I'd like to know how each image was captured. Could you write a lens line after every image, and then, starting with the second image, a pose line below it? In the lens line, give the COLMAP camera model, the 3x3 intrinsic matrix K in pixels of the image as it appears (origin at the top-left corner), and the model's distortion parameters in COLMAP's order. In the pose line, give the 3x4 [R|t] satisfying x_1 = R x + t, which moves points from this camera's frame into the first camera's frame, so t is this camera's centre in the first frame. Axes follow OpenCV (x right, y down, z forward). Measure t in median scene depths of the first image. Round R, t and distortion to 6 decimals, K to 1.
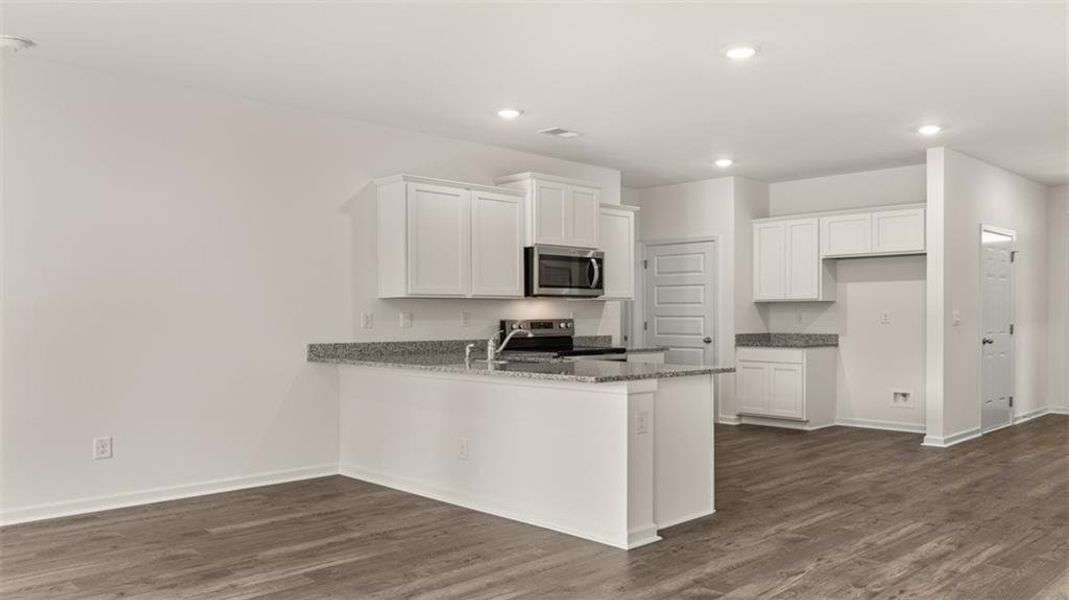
lens RADIAL K [[811.0, 0, 525.8], [0, 811.0, 319.5], [0, 0, 1]] dist [-0.006636, -0.002979]
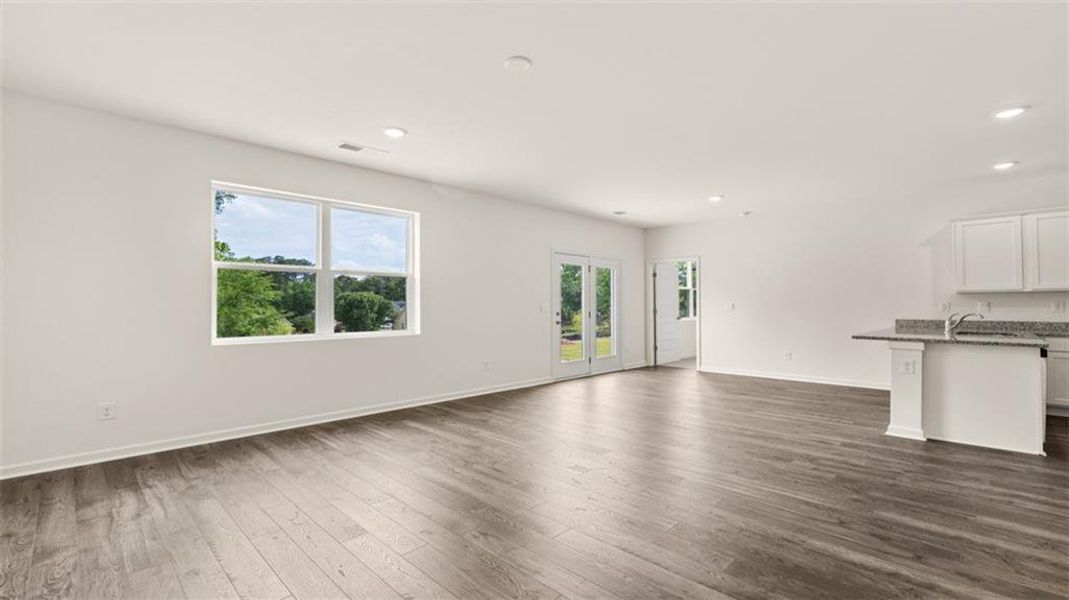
lens RADIAL K [[459.7, 0, 538.9], [0, 459.7, 296.9], [0, 0, 1]] dist [-0.001503, 0.000495]
pose [[0.027669, -0.017731, -0.999460, 0.764266], [-0.003439, 0.999835, -0.017833, 0.000063], [0.999611, 0.003931, 0.027603, 0.137280]]
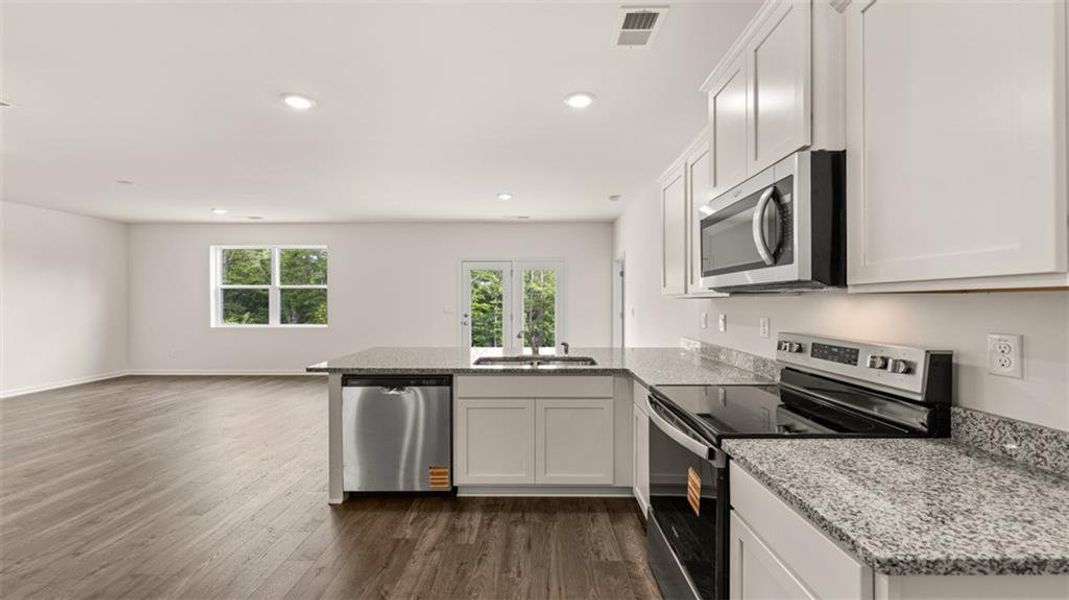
lens RADIAL K [[459.7, 0, 535.4], [0, 459.7, 300.8], [0, 0, 1]] dist [-0.001503, 0.000495]
pose [[-0.697737, 0.000177, -0.716354, 0.384761], [-0.003427, 0.999988, 0.003585, -0.026339], [0.716346, 0.004956, -0.697728, 1.304380]]
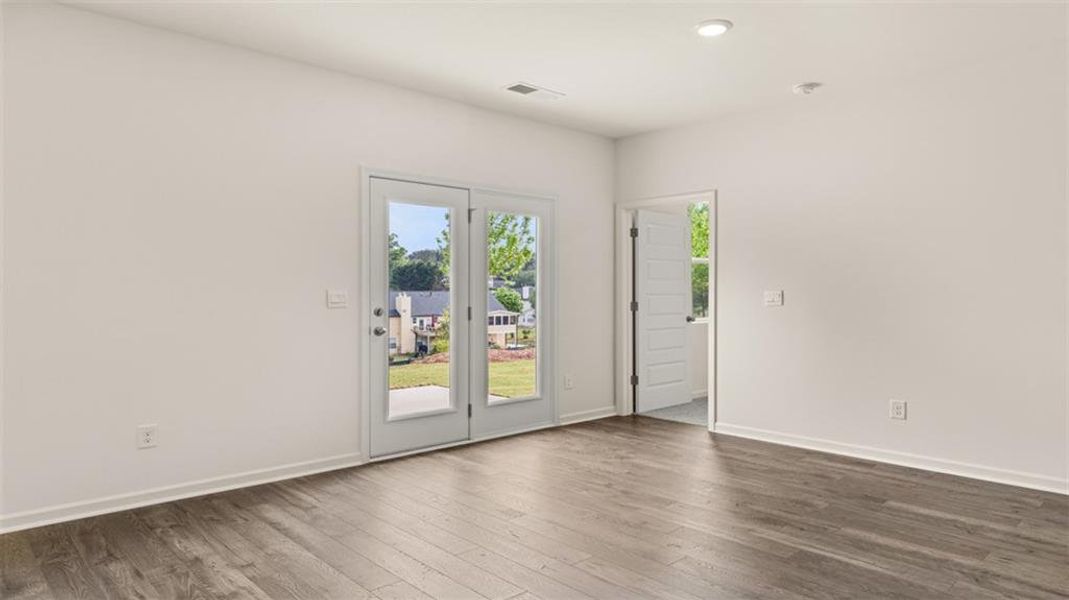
lens RADIAL K [[656.3, 0, 531.8], [0, 656.3, 294.6], [0, 0, 1]] dist [-0.011433, -0.004405]
pose [[-0.025838, 0.004895, -0.999654, 0.333605], [-0.006114, 0.999969, 0.005055, -0.003091], [0.999647, 0.006243, -0.025807, 0.421434]]
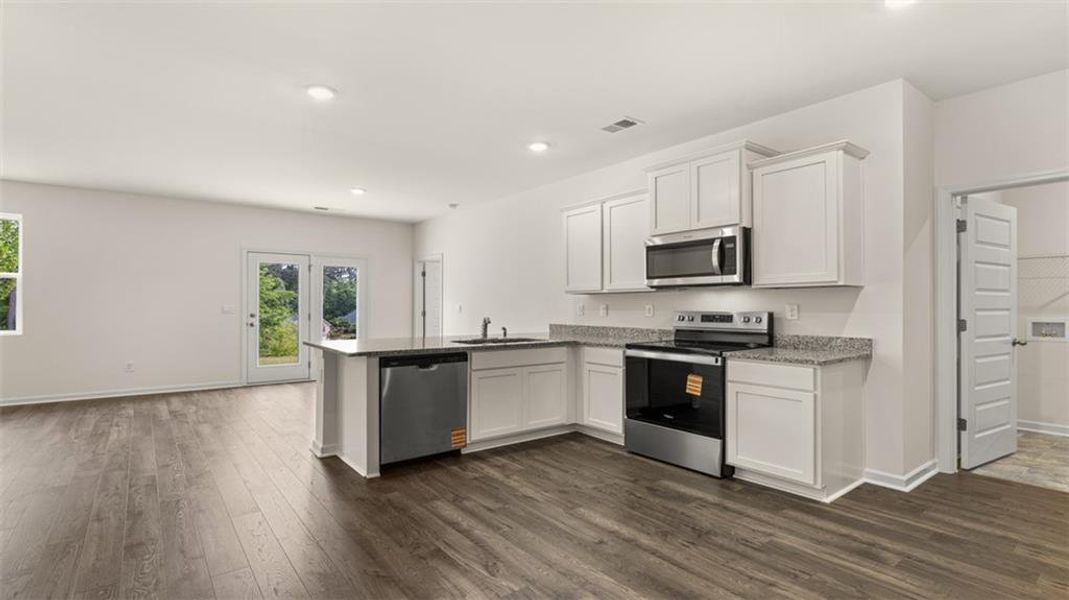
lens RADIAL K [[504.0, 0, 536.6], [0, 504.0, 300.4], [0, 0, 1]] dist [-0.001871, -0.000889]
pose [[-0.103697, -0.010382, -0.994555, 0.742048], [-0.006464, 0.999931, -0.009765, -0.007392], [0.994588, 0.005417, -0.103757, 1.057199]]
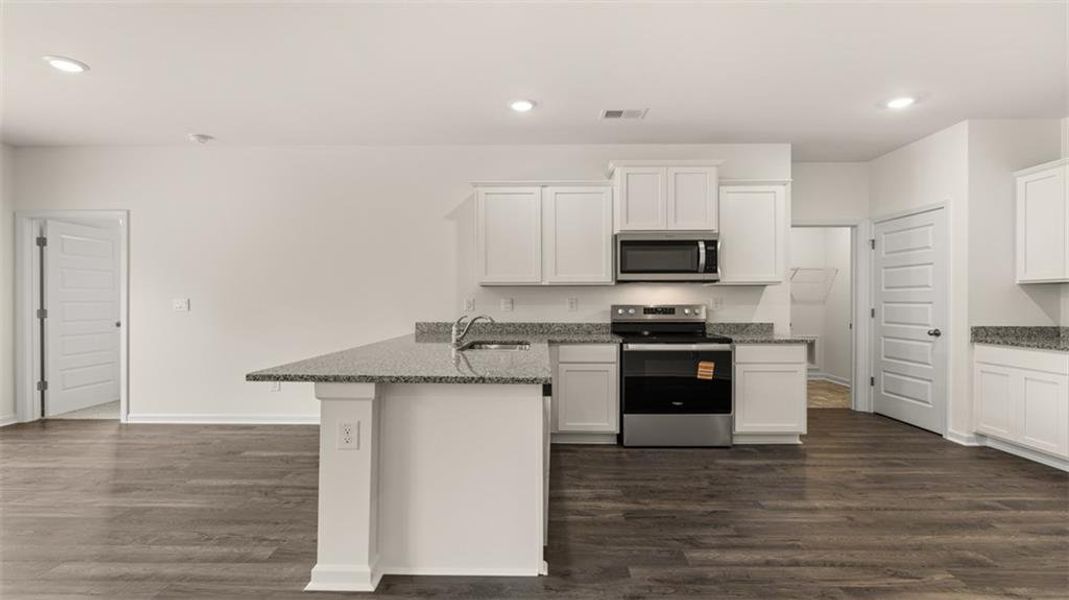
lens RADIAL K [[504.0, 0, 532.6], [0, 504.0, 301.4], [0, 0, 1]] dist [-0.001871, -0.000889]
pose [[0.708446, 0.002601, -0.705761, 0.434250], [-0.005565, 0.999983, -0.001901, -0.003162], [0.705744, 0.005274, 0.708448, 0.543744]]
